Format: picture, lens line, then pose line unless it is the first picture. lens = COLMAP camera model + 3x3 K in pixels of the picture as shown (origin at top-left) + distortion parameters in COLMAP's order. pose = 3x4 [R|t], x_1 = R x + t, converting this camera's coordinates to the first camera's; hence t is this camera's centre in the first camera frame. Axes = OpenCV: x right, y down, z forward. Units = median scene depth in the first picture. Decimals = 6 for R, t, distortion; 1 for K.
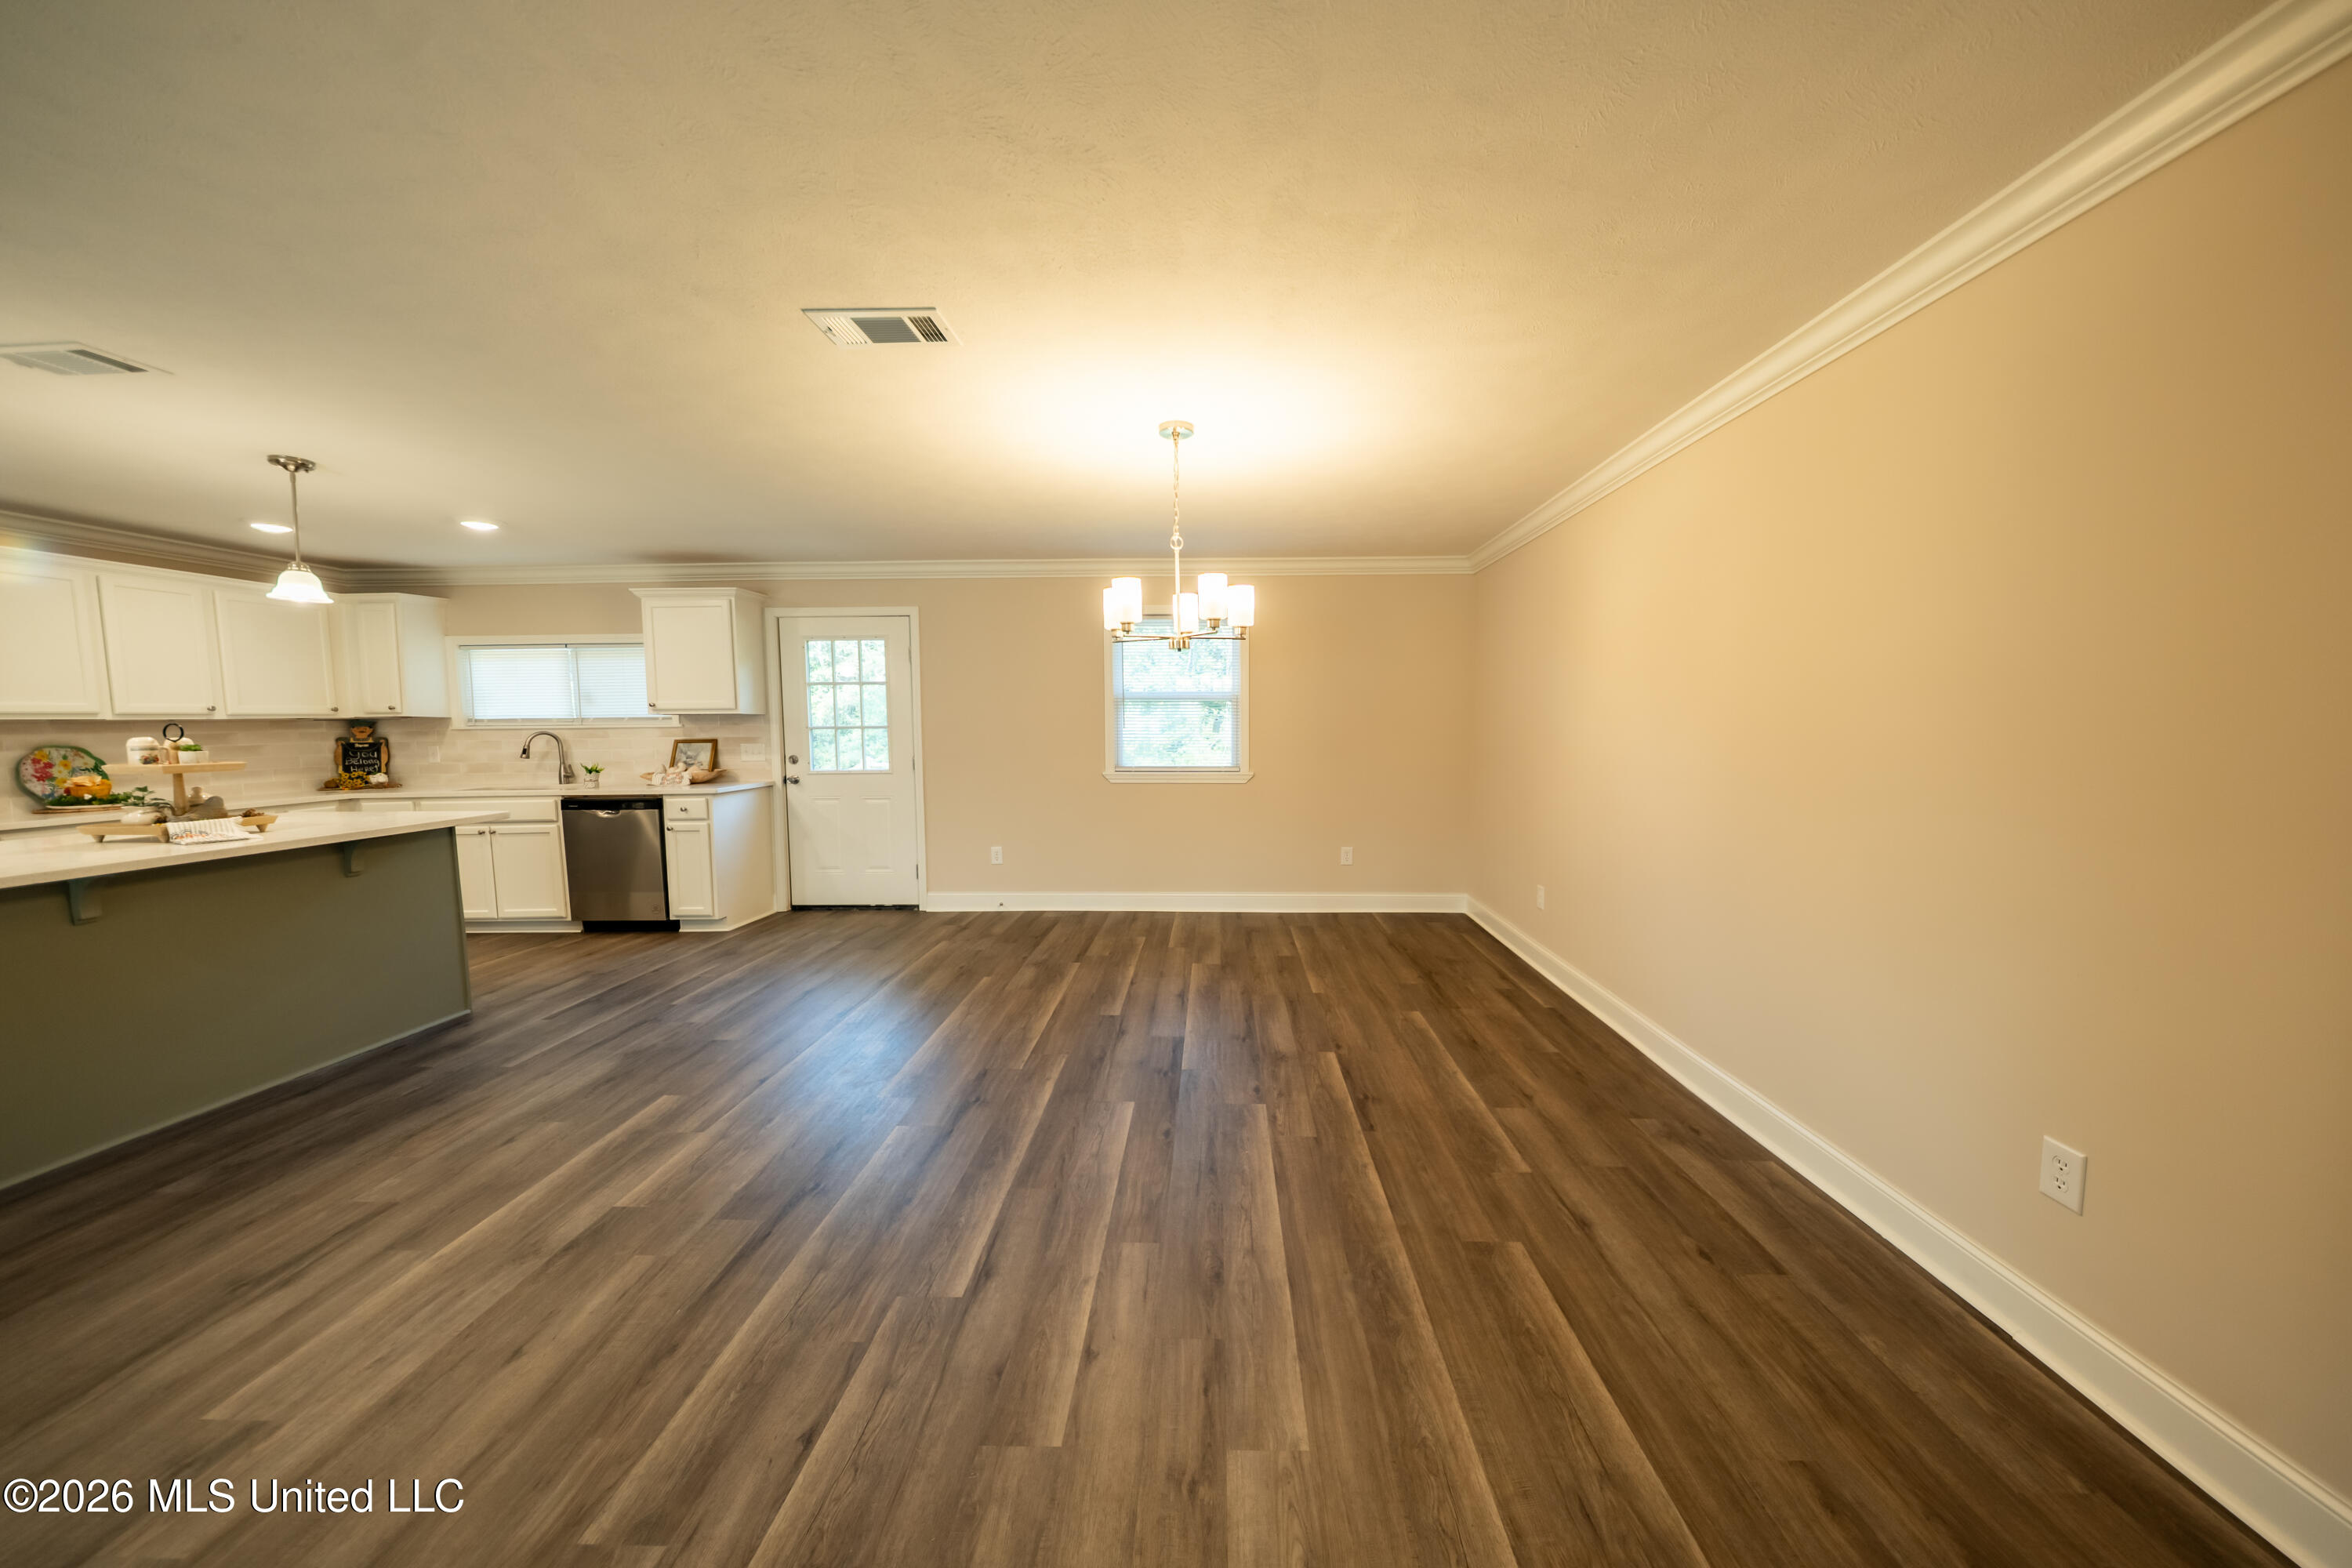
lens RADIAL K [[761.8, 0, 1198.8], [0, 761.8, 778.6], [0, 0, 1]] dist [0.003474, -0.003321]
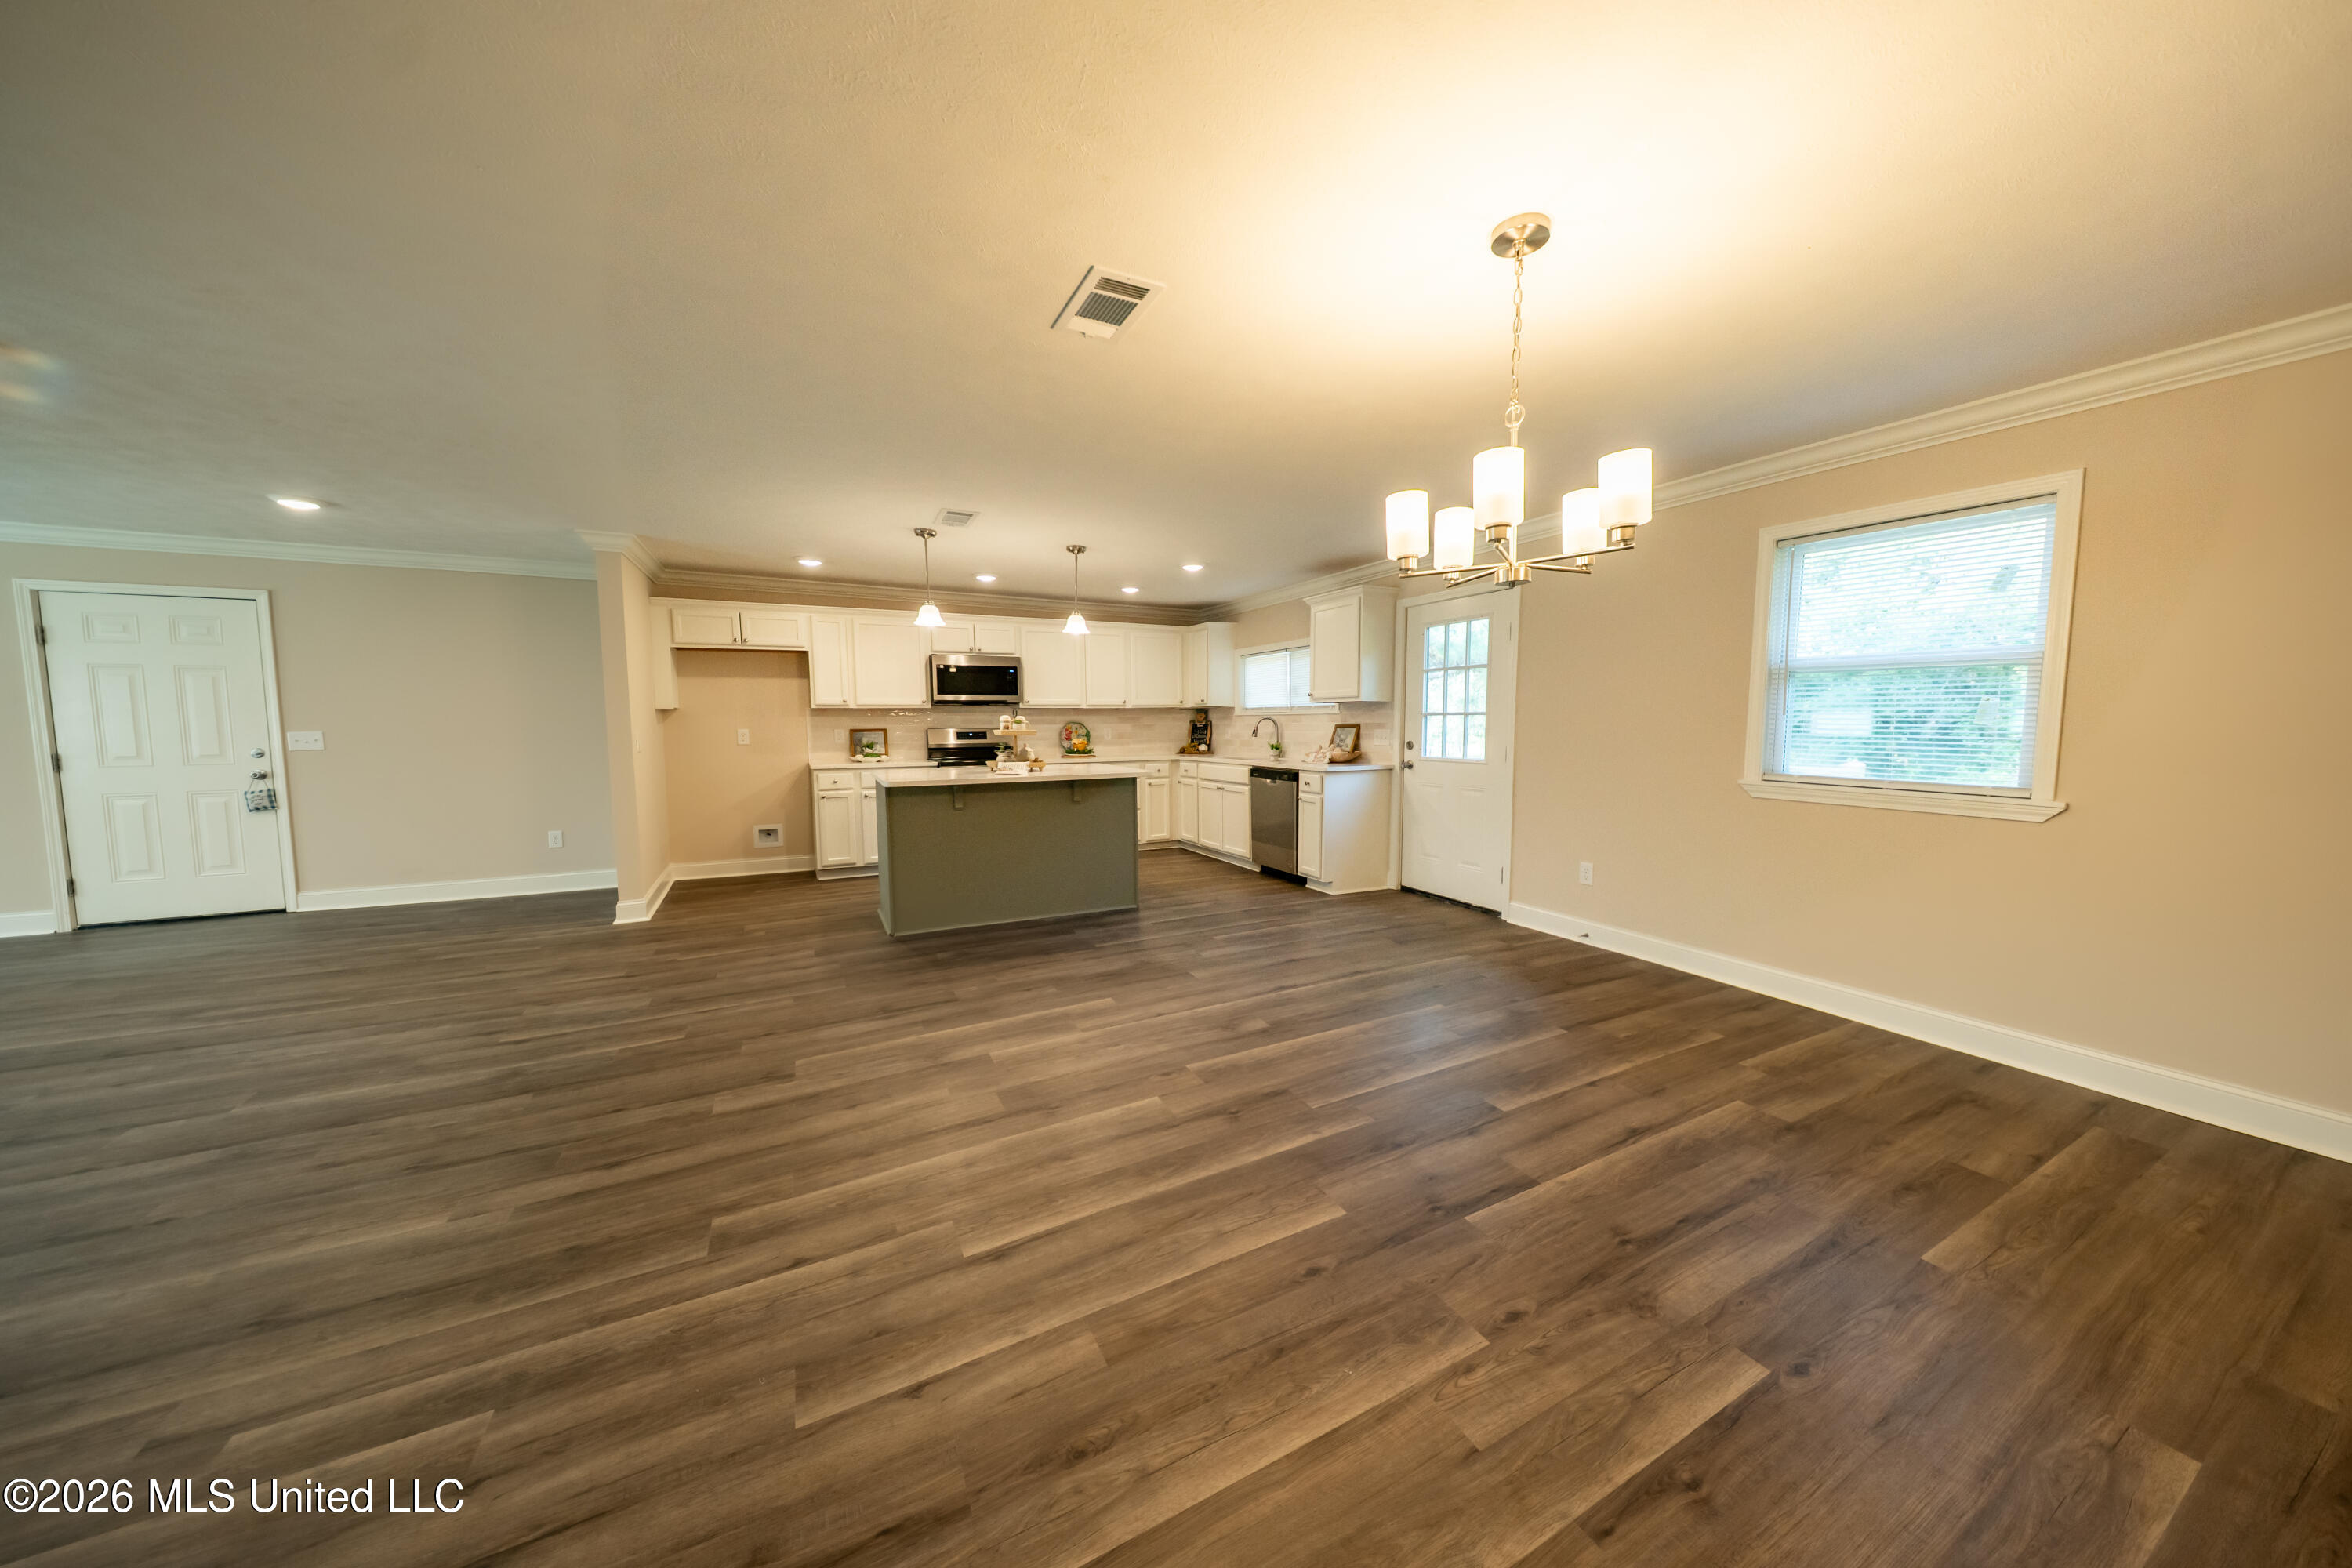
lens RADIAL K [[761.8, 0, 1198.8], [0, 761.8, 778.6], [0, 0, 1]] dist [0.003474, -0.003321]
pose [[0.489894, 0.074441, -0.868598, 0.256726], [-0.066573, 0.996633, 0.047866, -0.011834], [0.869236, 0.034376, 0.493200, 0.279377]]
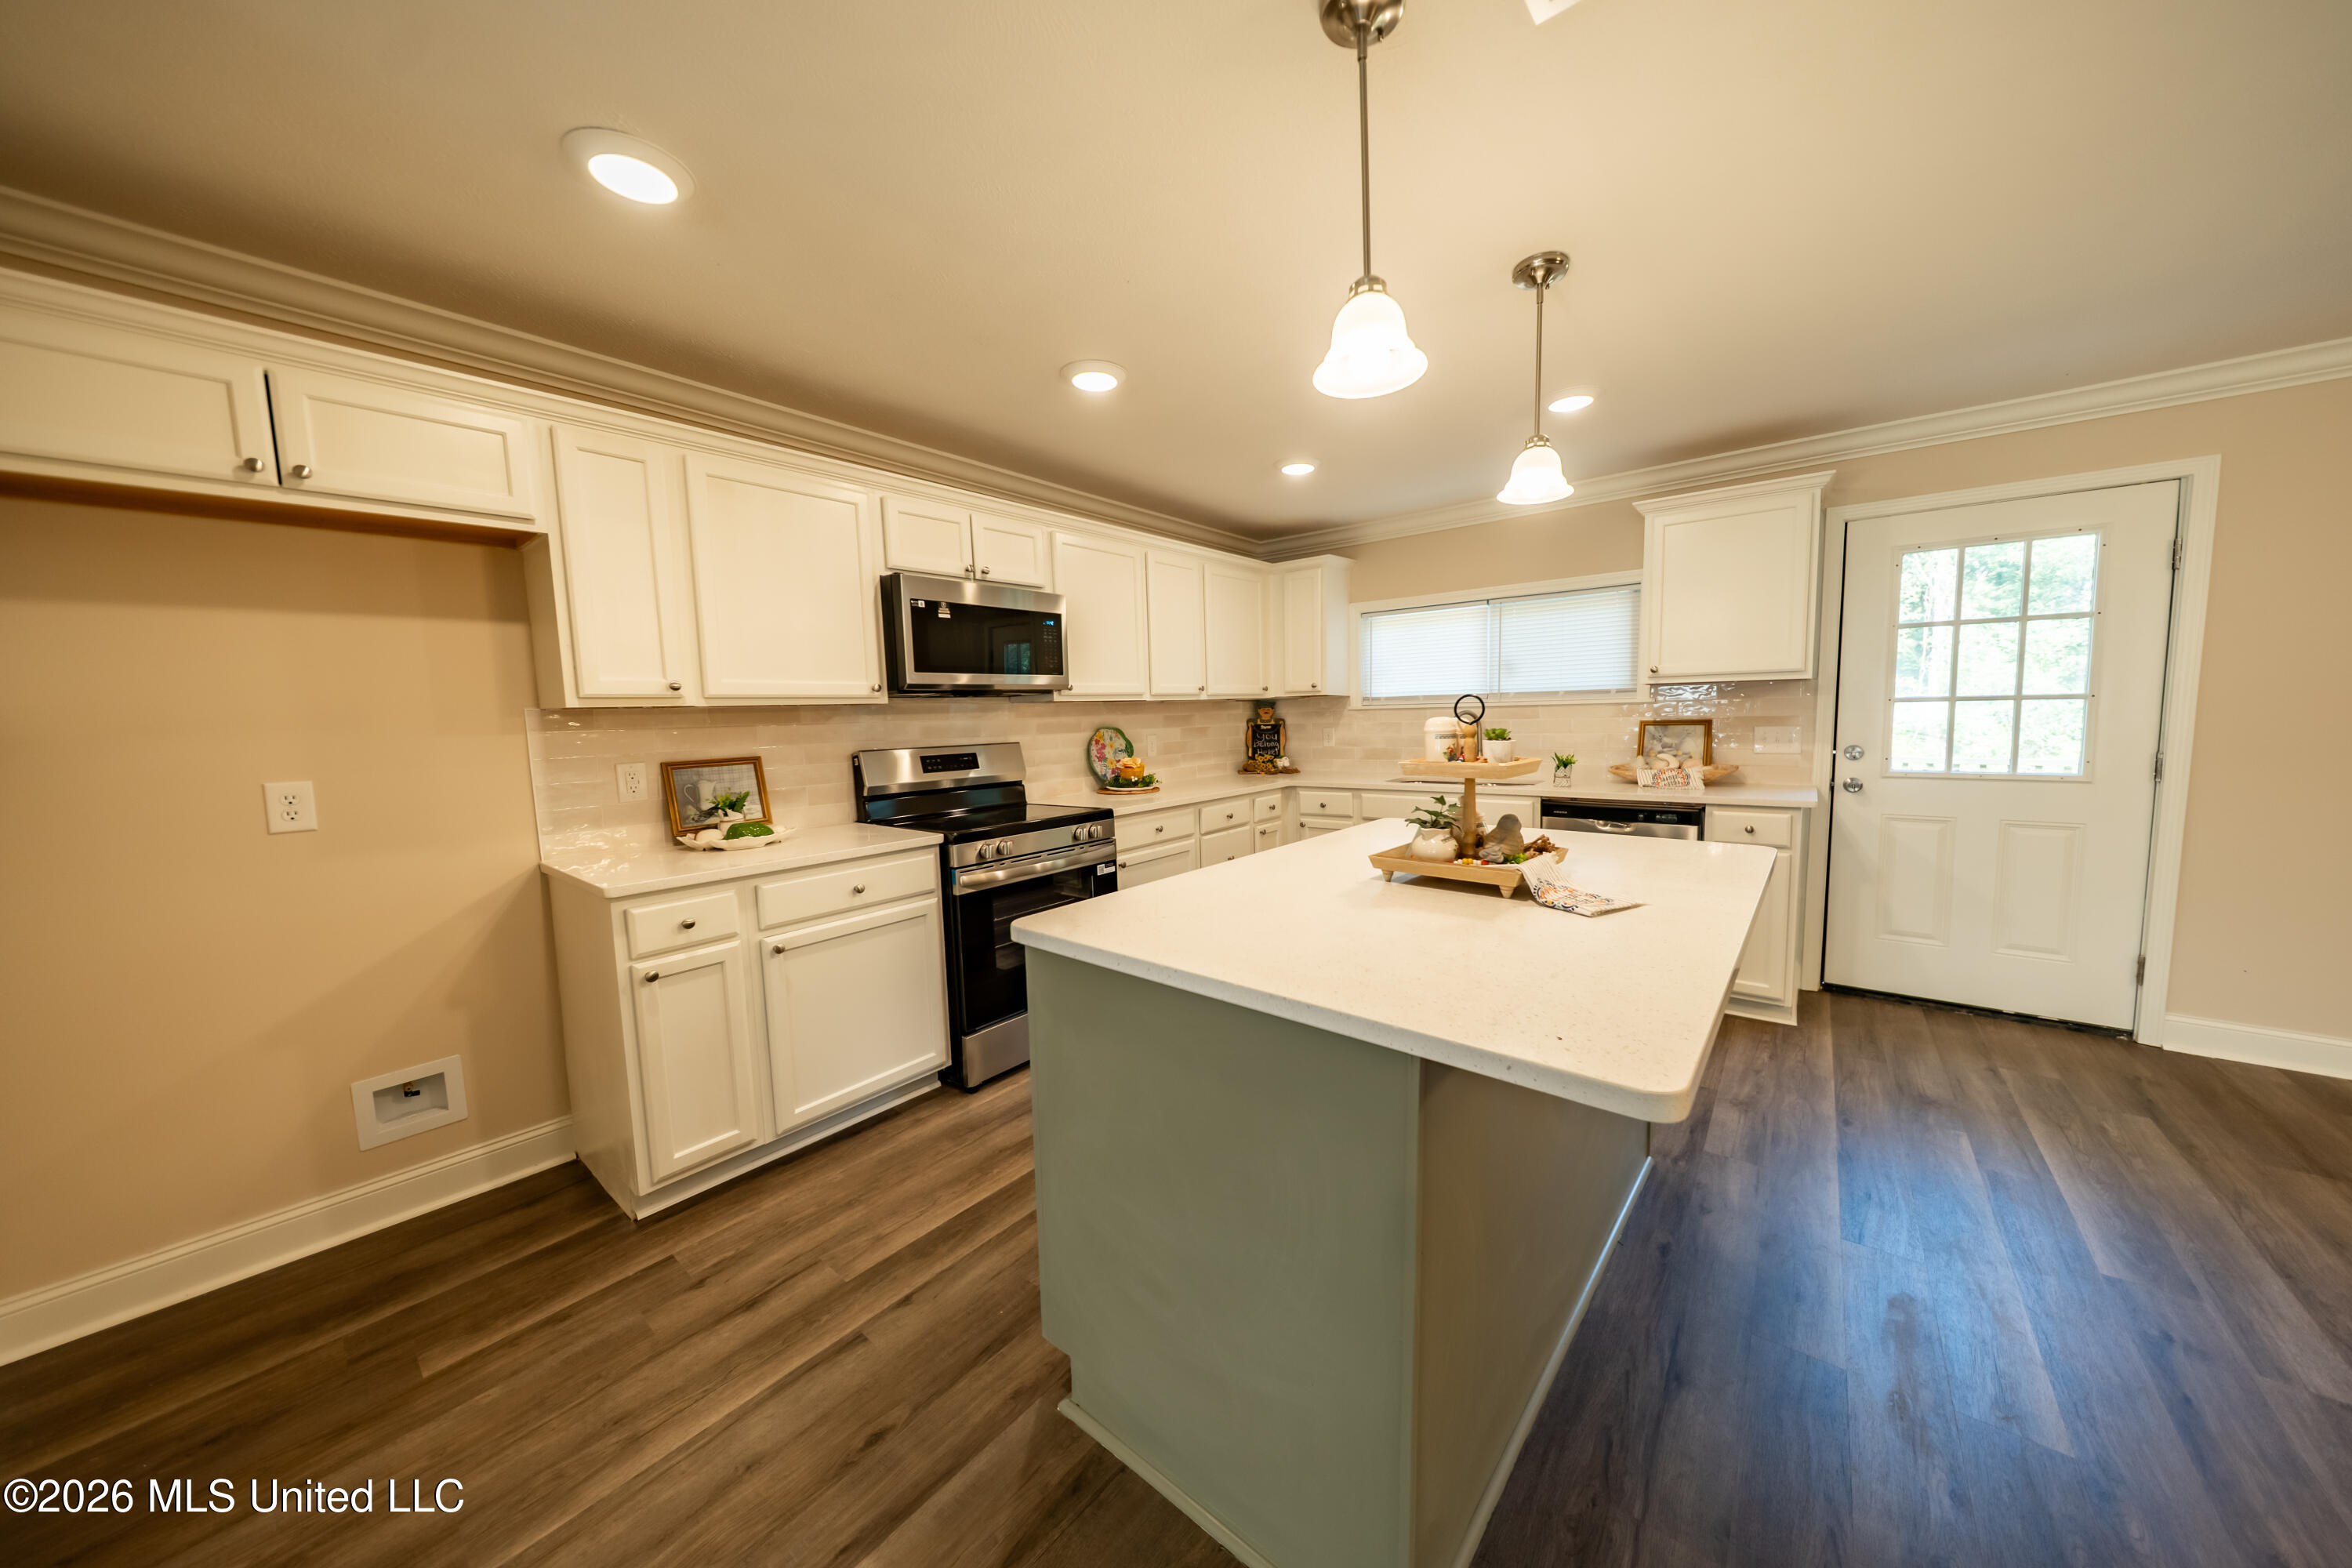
lens RADIAL K [[761.8, 0, 1198.8], [0, 761.8, 778.6], [0, 0, 1]] dist [0.003474, -0.003321]
pose [[0.793755, 0.044838, -0.606582, -0.655020], [-0.029919, 0.998950, 0.034691, -0.010803], [0.607501, -0.009388, 0.794263, 0.214936]]
